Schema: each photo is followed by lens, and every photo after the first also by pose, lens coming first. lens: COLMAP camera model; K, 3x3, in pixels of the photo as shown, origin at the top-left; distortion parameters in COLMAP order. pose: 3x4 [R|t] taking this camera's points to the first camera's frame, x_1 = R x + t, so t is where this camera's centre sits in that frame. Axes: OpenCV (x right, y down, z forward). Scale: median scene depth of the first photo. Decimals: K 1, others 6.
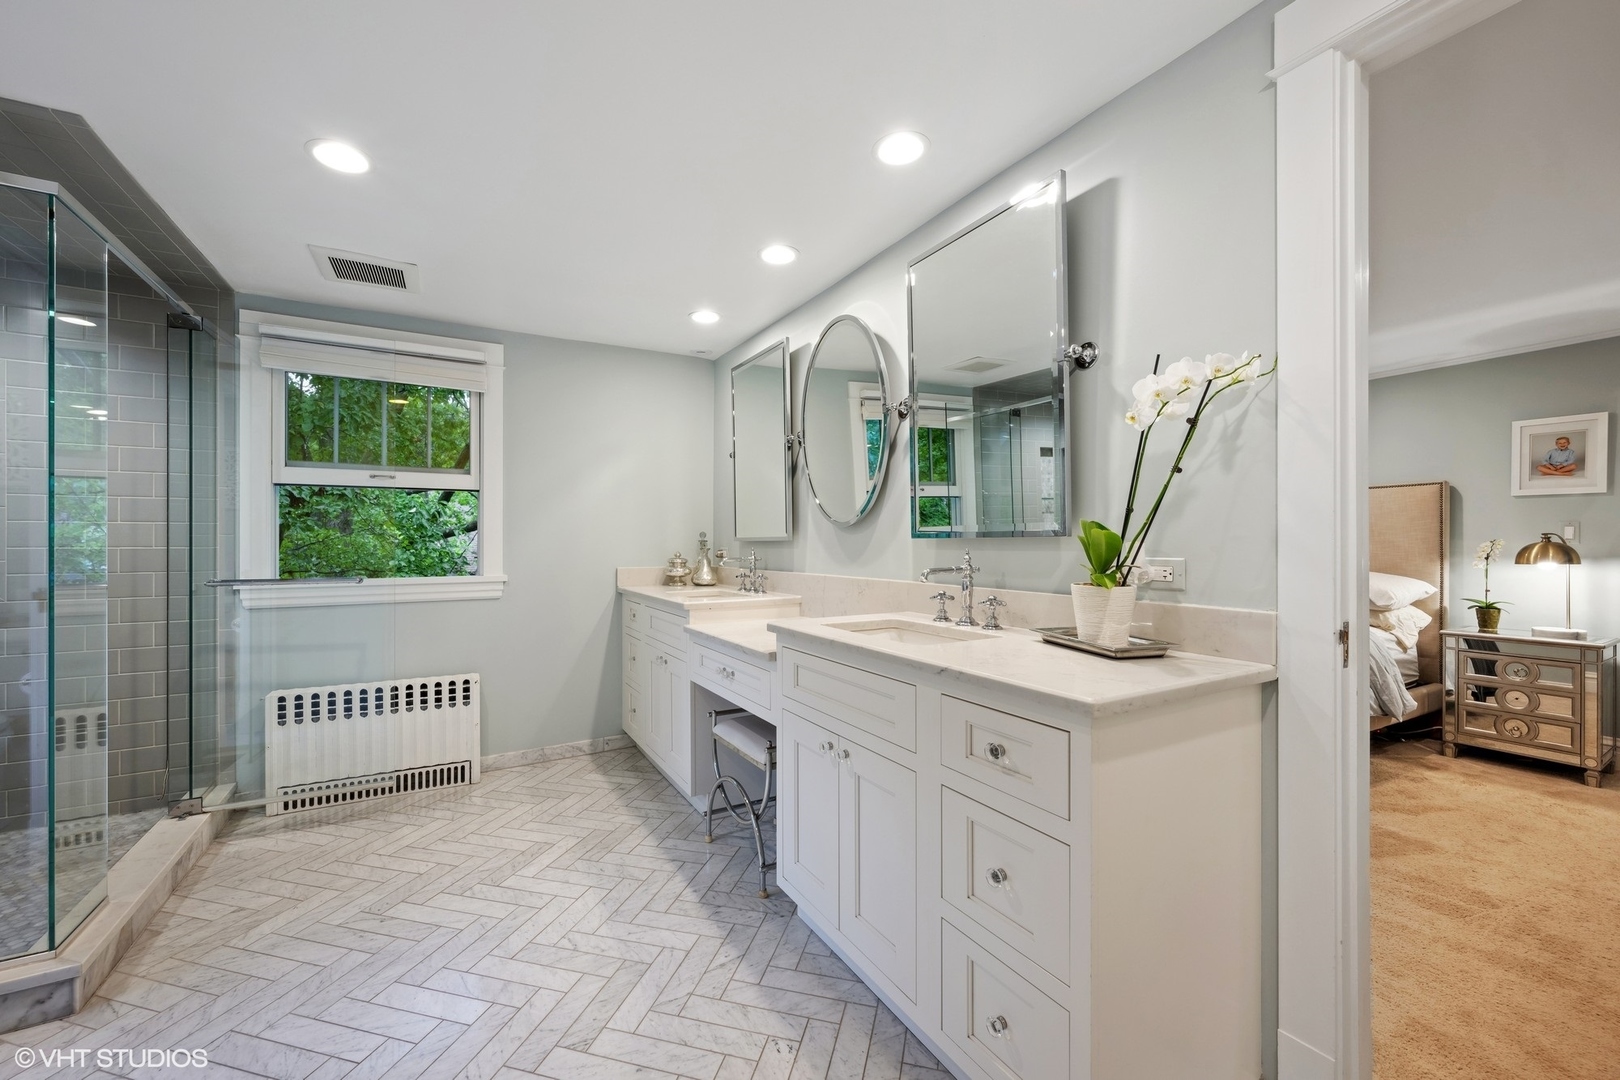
lens RADIAL K [[633.4, 0, 809.7], [0, 633.4, 540.5], [0, 0, 1]] dist [0.000335, 0.000453]
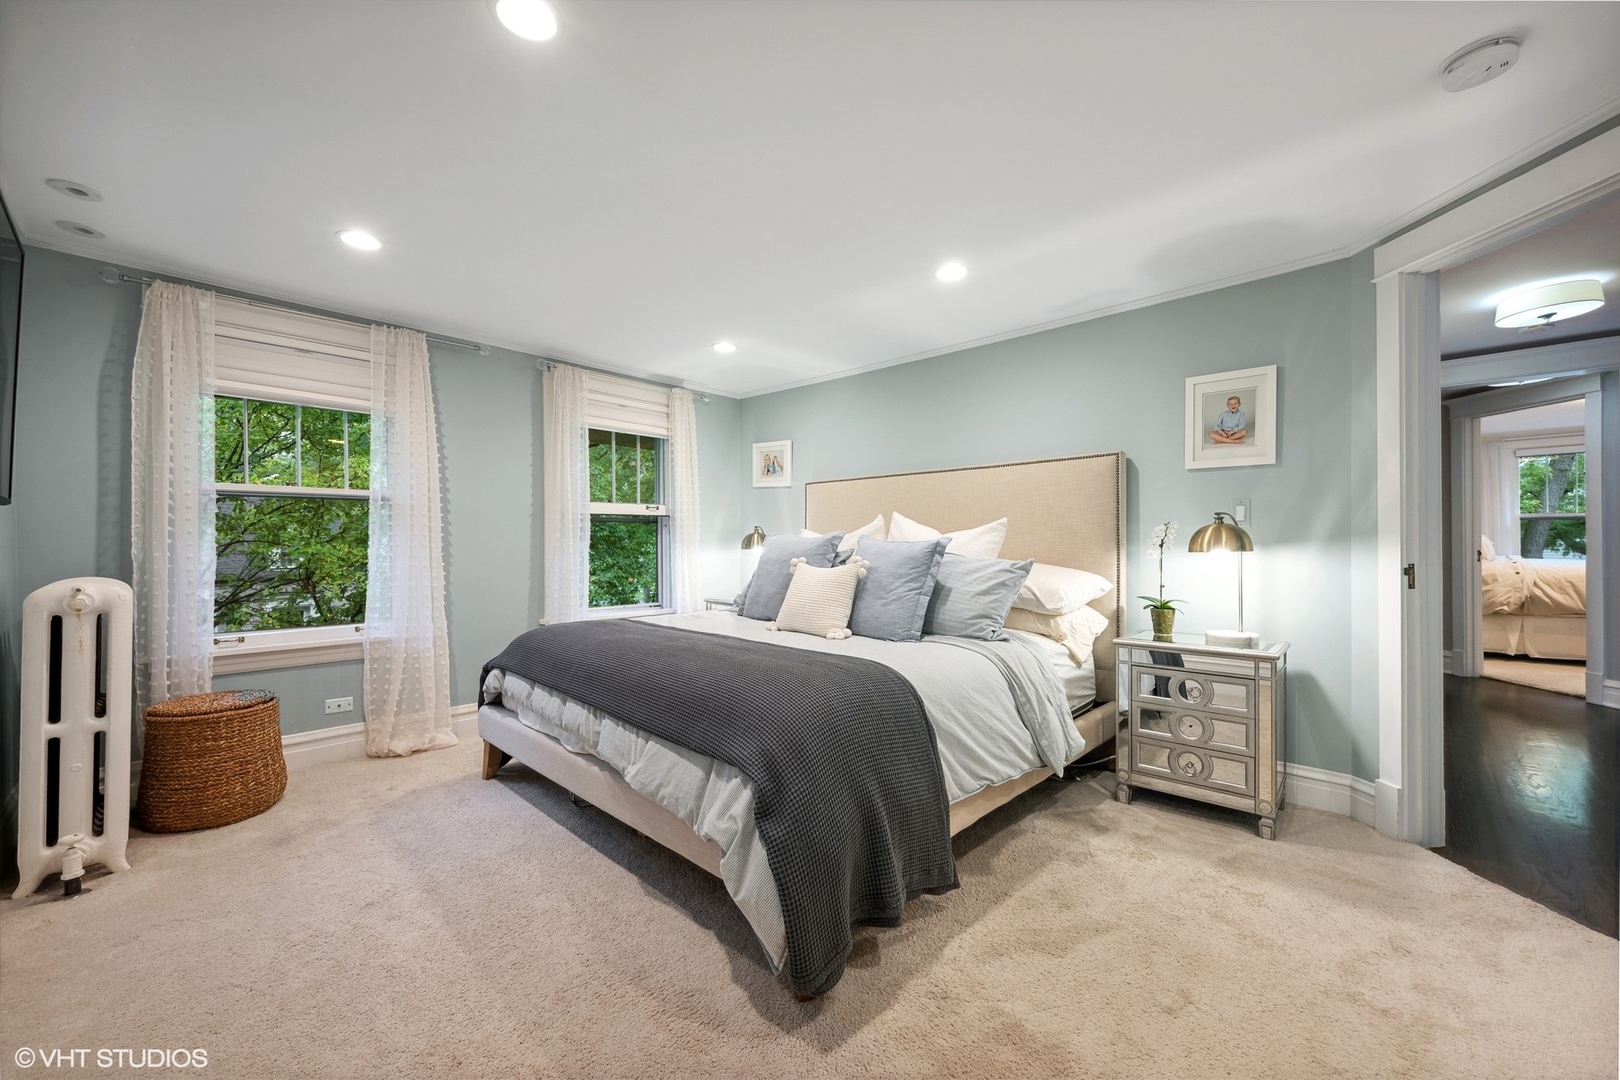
lens RADIAL K [[633.4, 0, 810.2], [0, 633.4, 538.4], [0, 0, 1]] dist [0.000335, 0.000453]
pose [[0.957510, -0.000406, 0.288401, 0.429981], [0.001514, 0.999992, -0.003620, 0.022107], [-0.288397, 0.003903, 0.957503, 0.376890]]
